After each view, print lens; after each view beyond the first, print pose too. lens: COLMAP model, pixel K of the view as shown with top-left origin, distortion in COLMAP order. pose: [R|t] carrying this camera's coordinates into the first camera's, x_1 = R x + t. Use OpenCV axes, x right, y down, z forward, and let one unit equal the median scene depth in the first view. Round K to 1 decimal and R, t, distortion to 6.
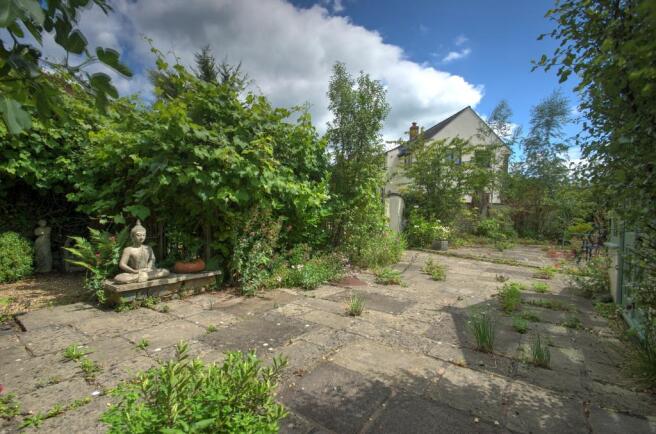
lens RADIAL K [[293.6, 0, 328.5], [0, 293.6, 215.8], [0, 0, 1]] dist [-0.013564, -0.001033]
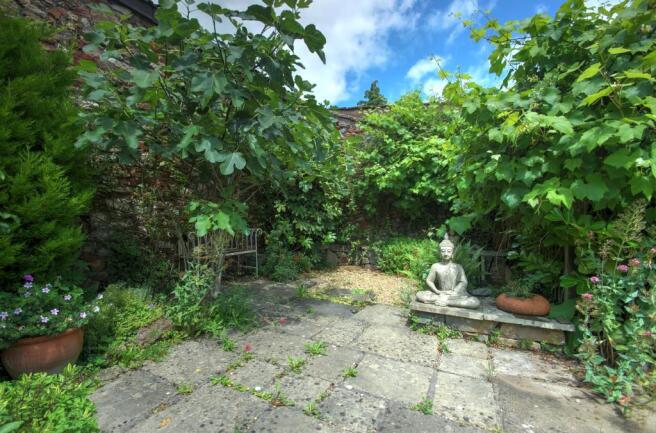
lens RADIAL K [[293.6, 0, 328.5], [0, 293.6, 222.6], [0, 0, 1]] dist [-0.013564, -0.001033]
pose [[0.088216, -0.005468, -0.996086, 0.172103], [0.005620, 0.999972, -0.004991, -0.014733], [0.996086, -0.005158, 0.088244, 0.542194]]
